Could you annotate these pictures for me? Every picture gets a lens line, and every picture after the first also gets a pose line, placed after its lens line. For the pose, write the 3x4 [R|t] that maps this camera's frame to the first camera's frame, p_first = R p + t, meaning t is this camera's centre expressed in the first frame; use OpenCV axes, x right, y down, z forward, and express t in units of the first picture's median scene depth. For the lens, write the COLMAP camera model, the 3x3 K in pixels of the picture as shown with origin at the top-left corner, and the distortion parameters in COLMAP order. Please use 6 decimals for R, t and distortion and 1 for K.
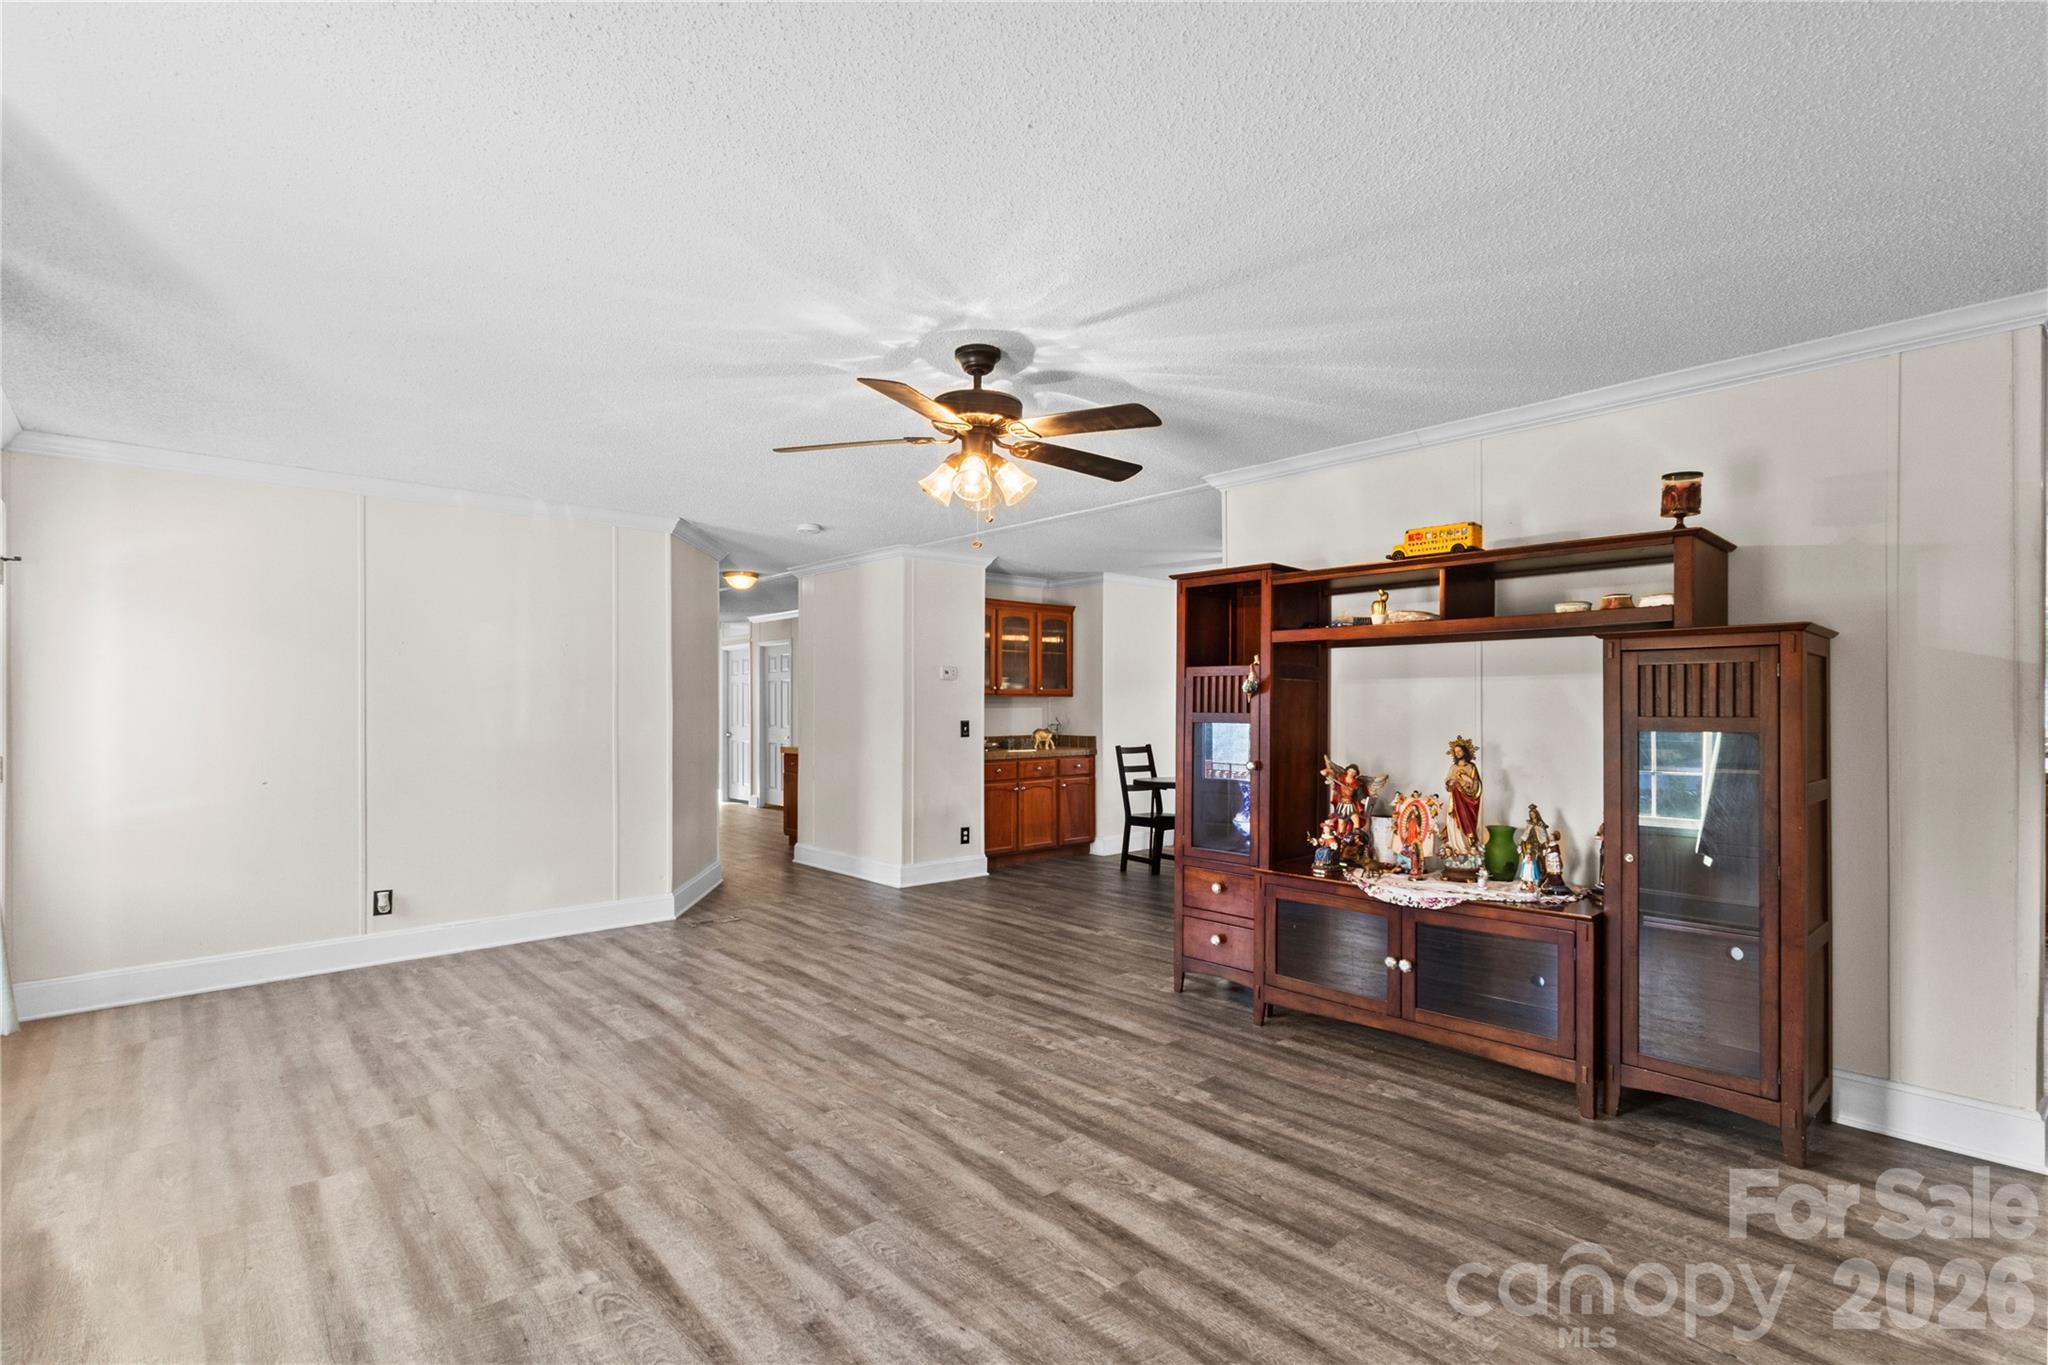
lens RADIAL K [[939.5, 0, 1019.2], [0, 939.5, 696.3], [0, 0, 1]] dist [-0.003859, 0.000575]
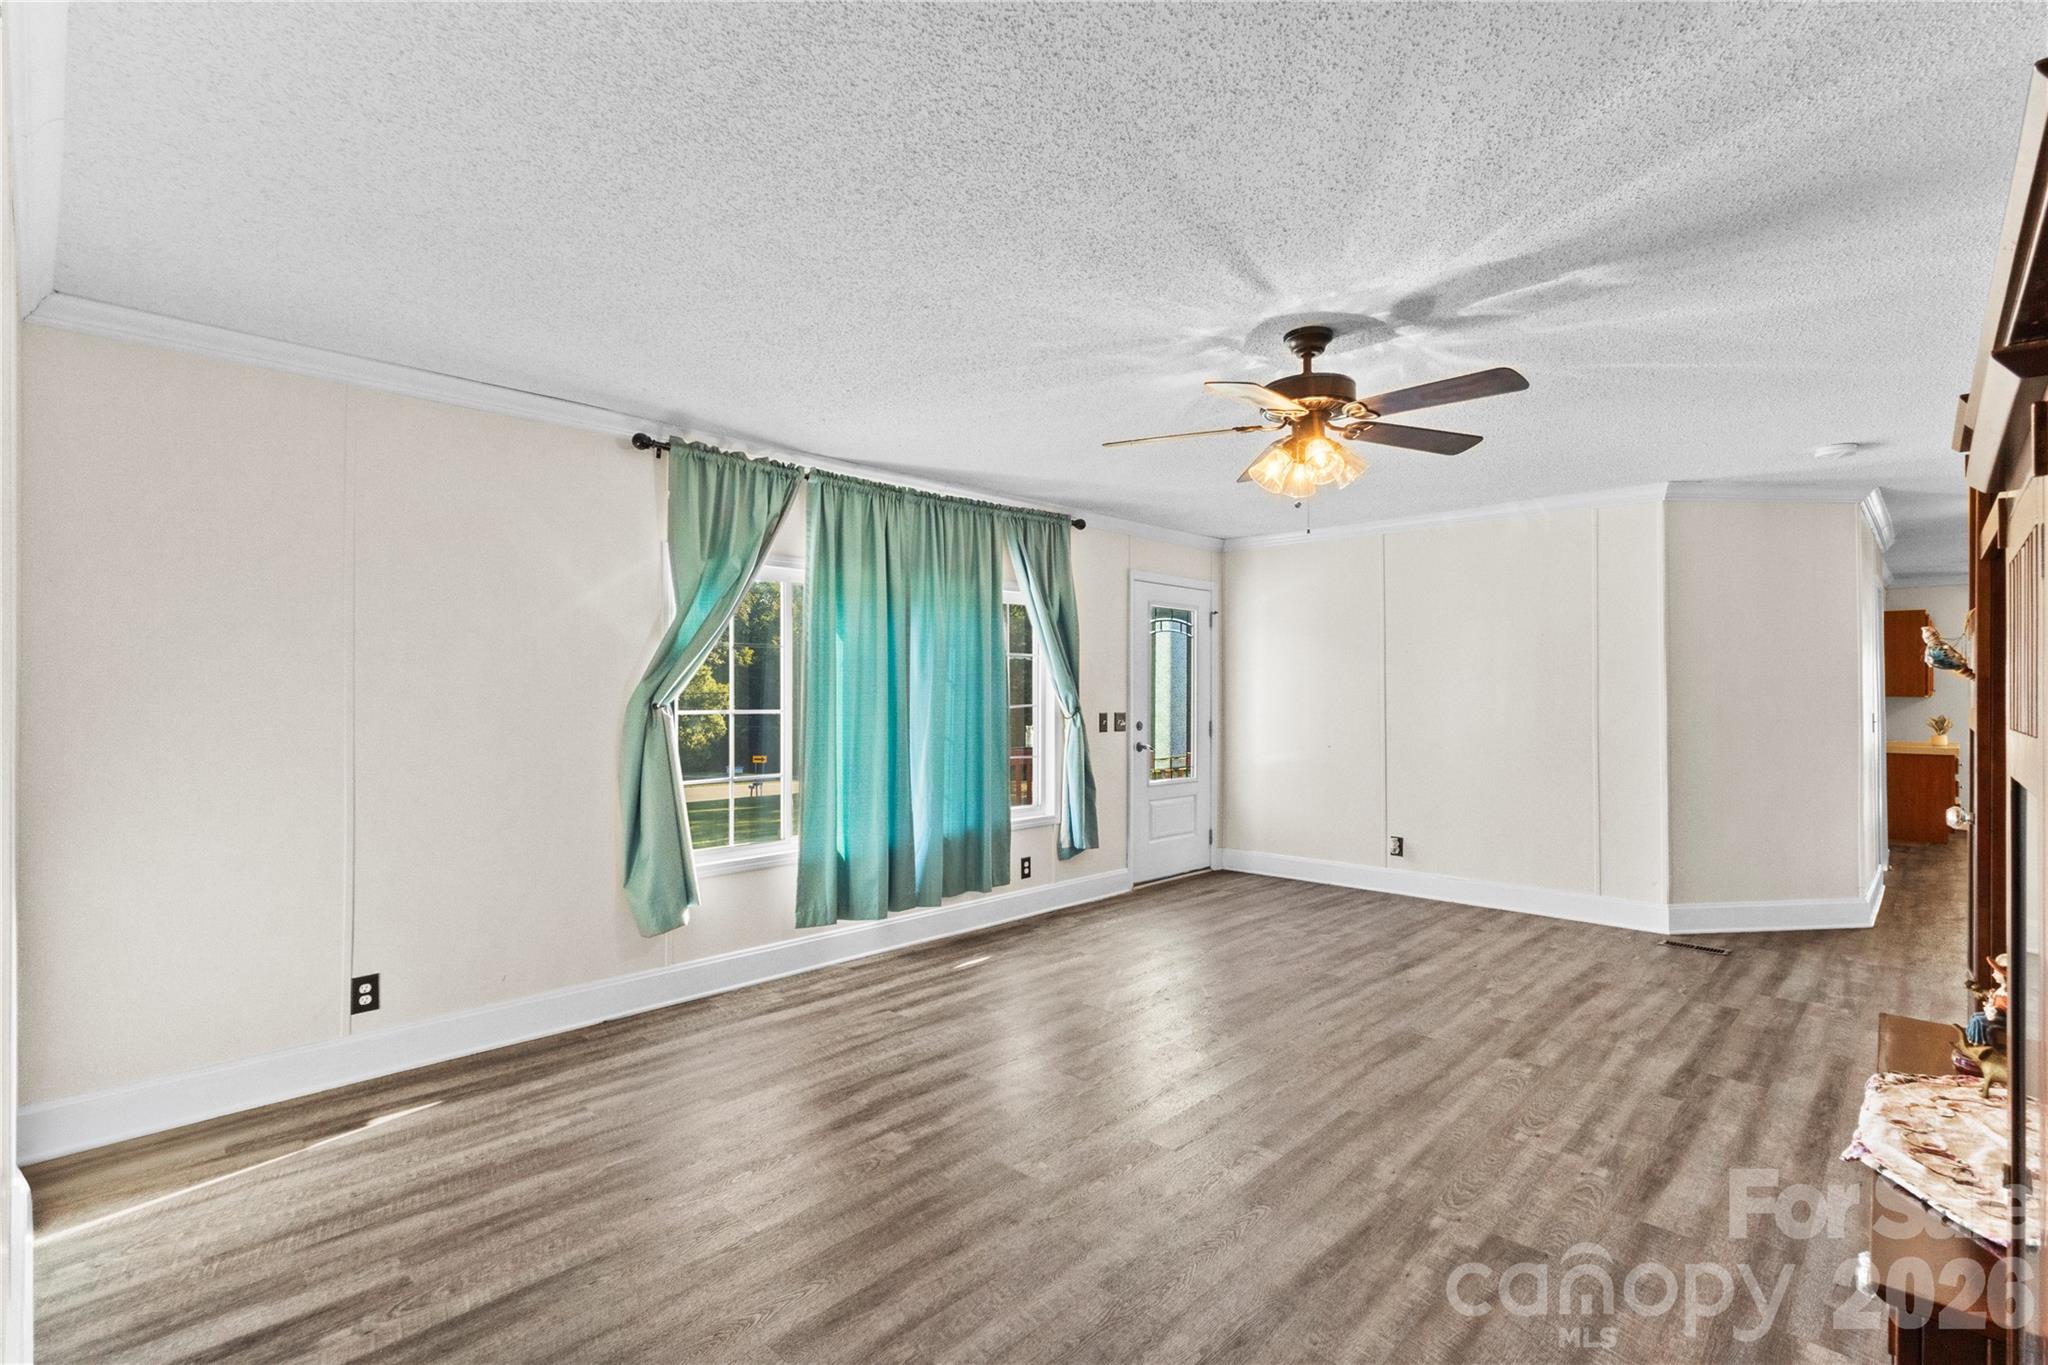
lens RADIAL K [[939.5, 0, 1019.2], [0, 939.5, 687.4], [0, 0, 1]] dist [-0.003859, 0.000575]
pose [[0.068039, -0.004806, -0.997671, 0.710773], [0.011460, 0.999926, -0.004035, 0.000848], [0.997617, -0.011158, 0.068089, 0.491218]]
